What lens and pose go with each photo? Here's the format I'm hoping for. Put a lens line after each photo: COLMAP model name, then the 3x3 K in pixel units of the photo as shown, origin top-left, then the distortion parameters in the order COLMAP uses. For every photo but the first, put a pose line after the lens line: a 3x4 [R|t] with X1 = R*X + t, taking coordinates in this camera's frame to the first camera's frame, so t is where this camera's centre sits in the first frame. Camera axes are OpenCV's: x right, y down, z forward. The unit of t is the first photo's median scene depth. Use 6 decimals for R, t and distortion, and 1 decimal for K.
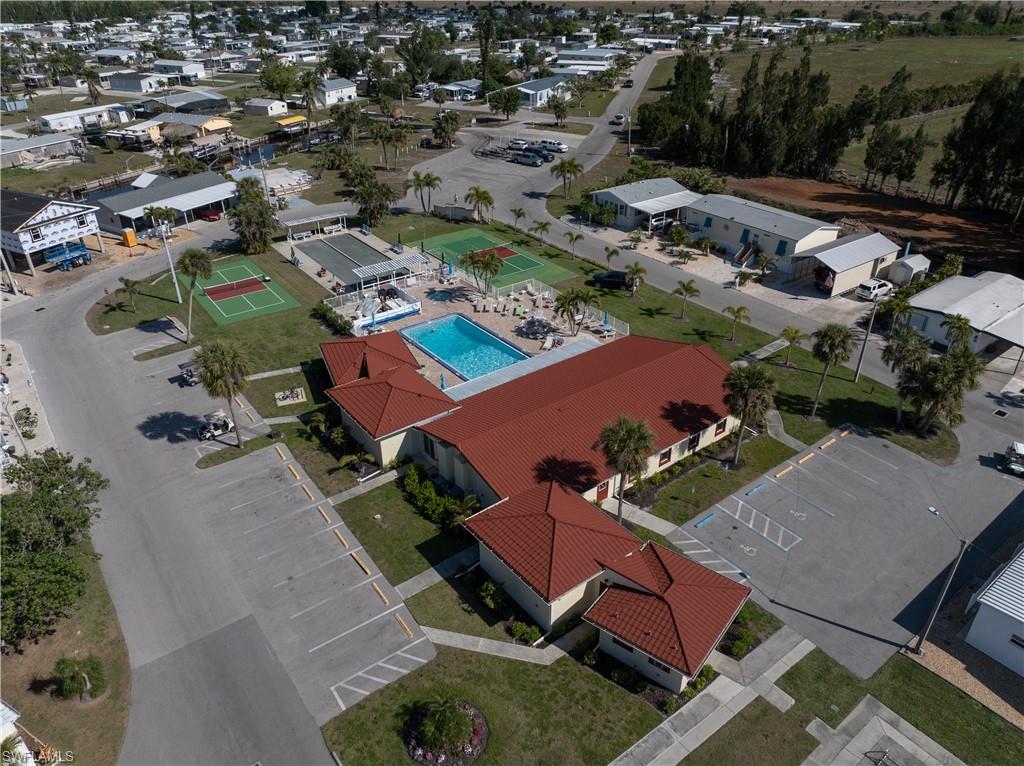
lens RADIAL K [[720.6, 0, 511.5], [0, 720.6, 377.5], [0, 0, 1]] dist [-0.041225, 0.007712]
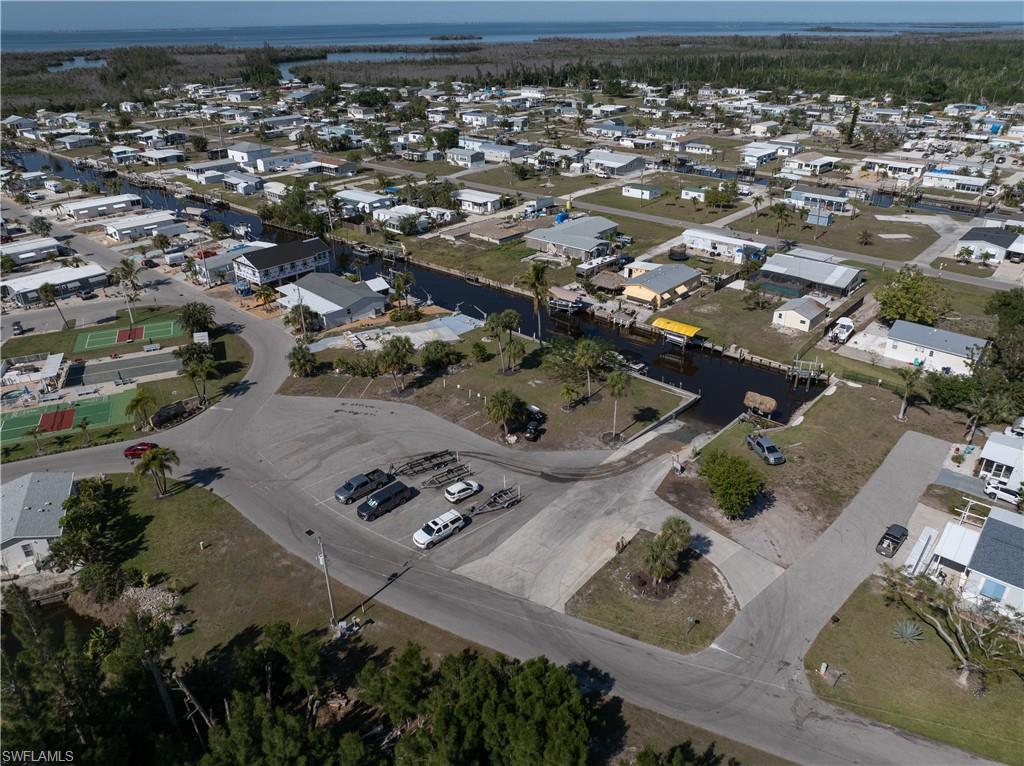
lens RADIAL K [[720.6, 0, 511.5], [0, 720.6, 377.5], [0, 0, 1]] dist [-0.041225, 0.007712]
pose [[-0.227531, 0.445587, -0.865842, 0.762722], [-0.477270, 0.724012, 0.498017, -1.152233], [0.848789, 0.526554, 0.047930, 1.580921]]
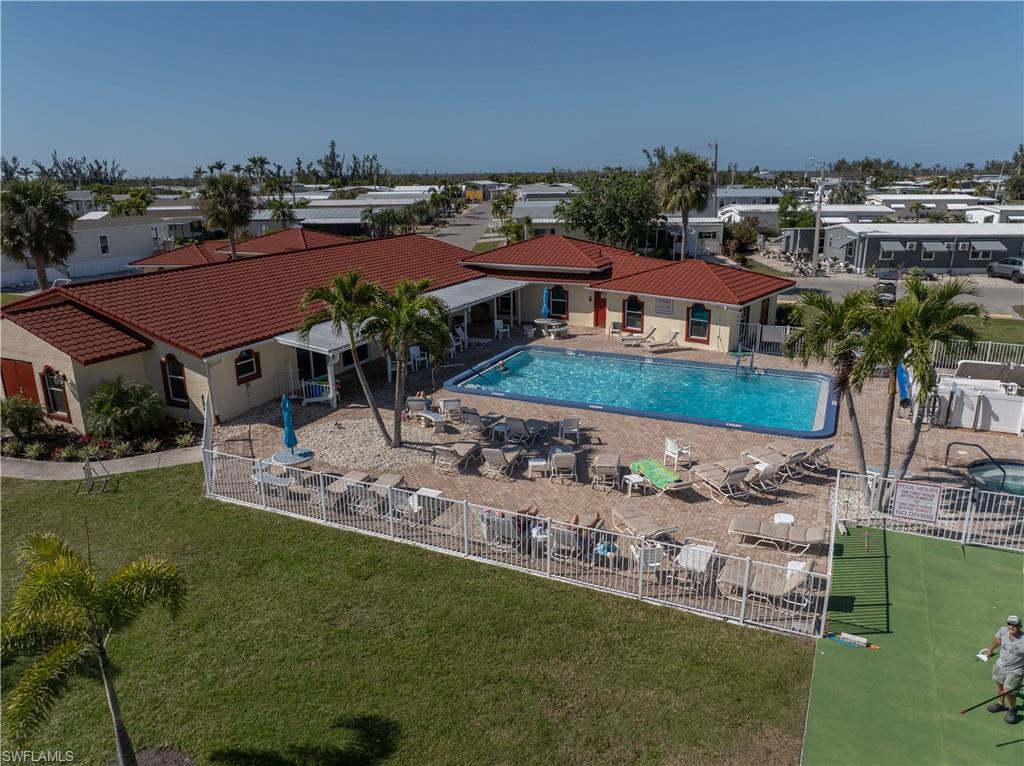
lens RADIAL K [[720.6, 0, 511.5], [0, 720.6, 377.5], [0, 0, 1]] dist [-0.041225, 0.007712]
pose [[-0.886149, 0.145667, -0.439910, 0.141508], [-0.213839, 0.713651, 0.667064, -0.239023], [0.411111, 0.685188, -0.601253, 0.962510]]
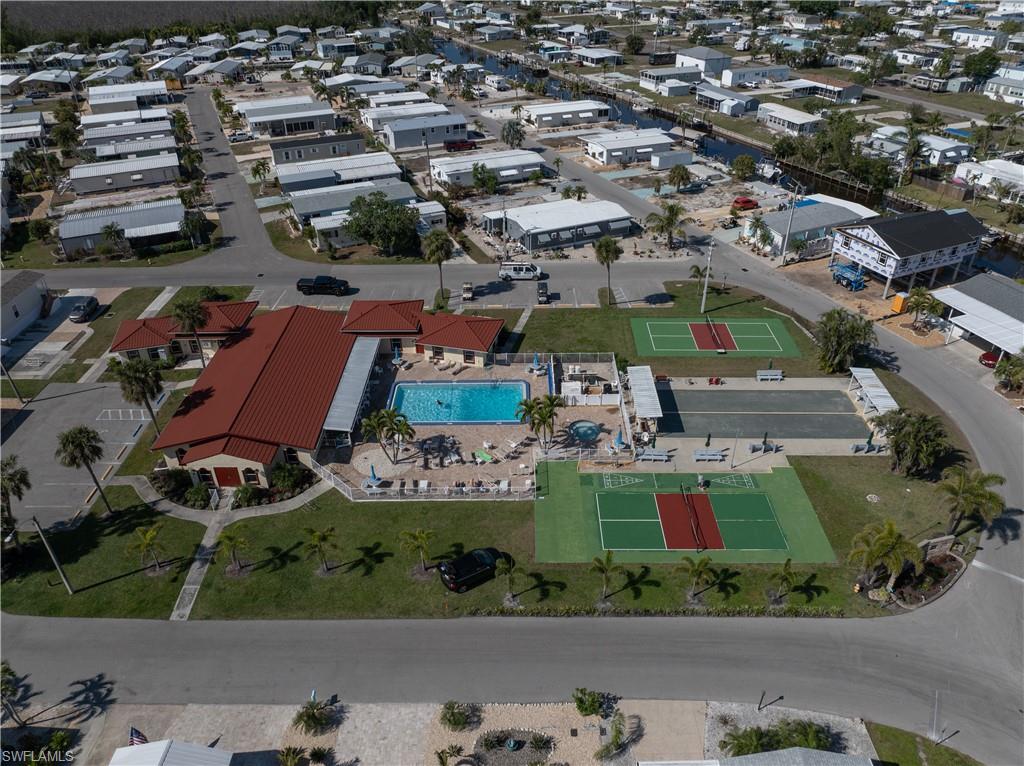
lens RADIAL K [[720.6, 0, 511.5], [0, 720.6, 377.5], [0, 0, 1]] dist [-0.041225, 0.007712]
pose [[-0.604932, 0.437734, -0.665166, 0.442516], [-0.383676, 0.571746, 0.725189, -0.664717], [0.697746, 0.693899, -0.177919, 0.962756]]
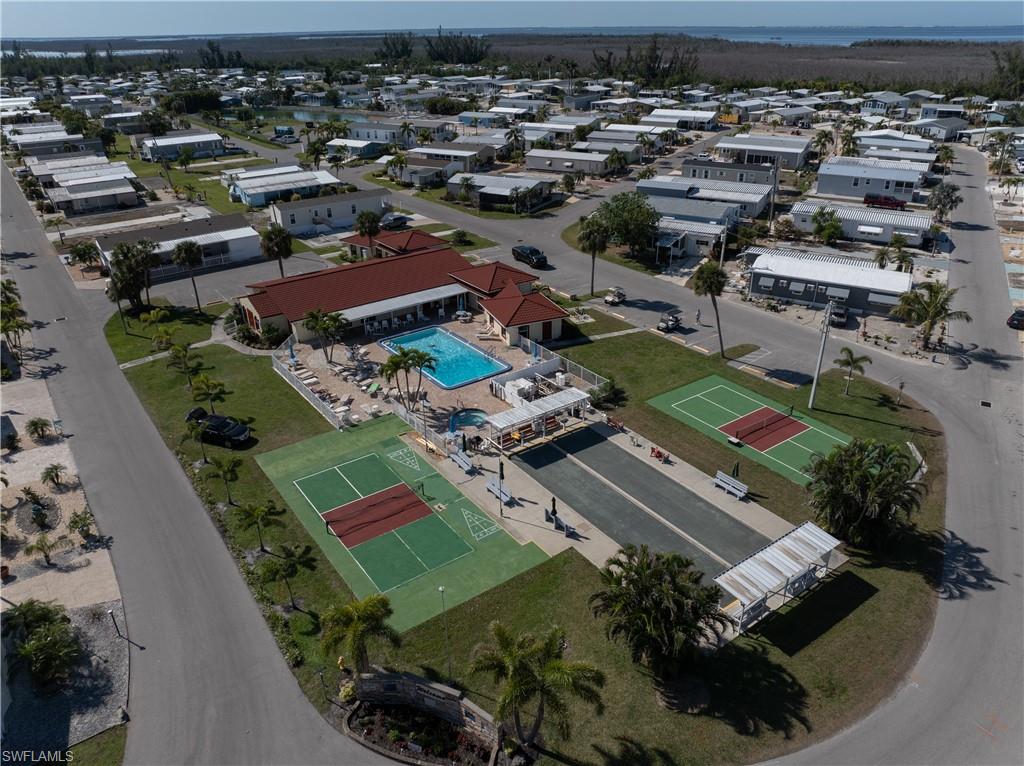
lens RADIAL K [[720.6, 0, 511.5], [0, 720.6, 377.5], [0, 0, 1]] dist [-0.041225, 0.007712]
pose [[-0.999738, 0.012930, 0.018867, -0.144724], [0.022872, 0.557002, 0.830196, -0.691980], [0.000226, 0.830410, -0.557152, 1.268267]]
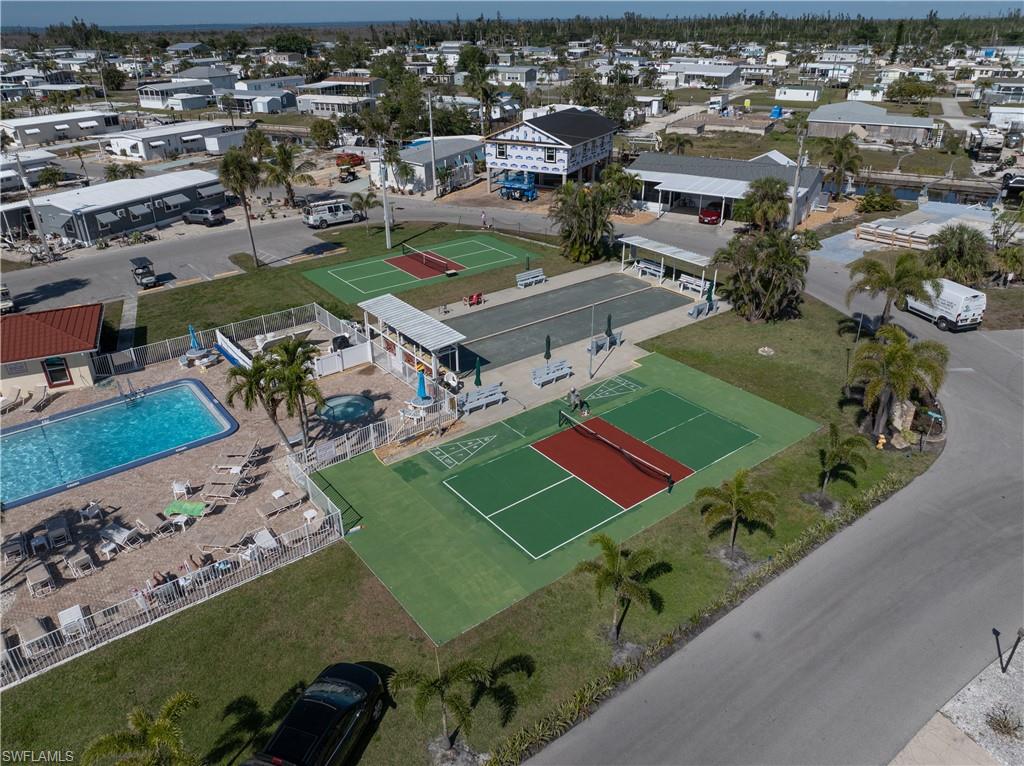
lens RADIAL K [[720.6, 0, 511.5], [0, 720.6, 377.5], [0, 0, 1]] dist [-0.041225, 0.007712]
pose [[0.024650, 0.457219, -0.889012, 0.283249], [-0.492517, 0.779424, 0.387202, -0.333692], [0.869954, 0.428309, 0.244401, 0.893535]]
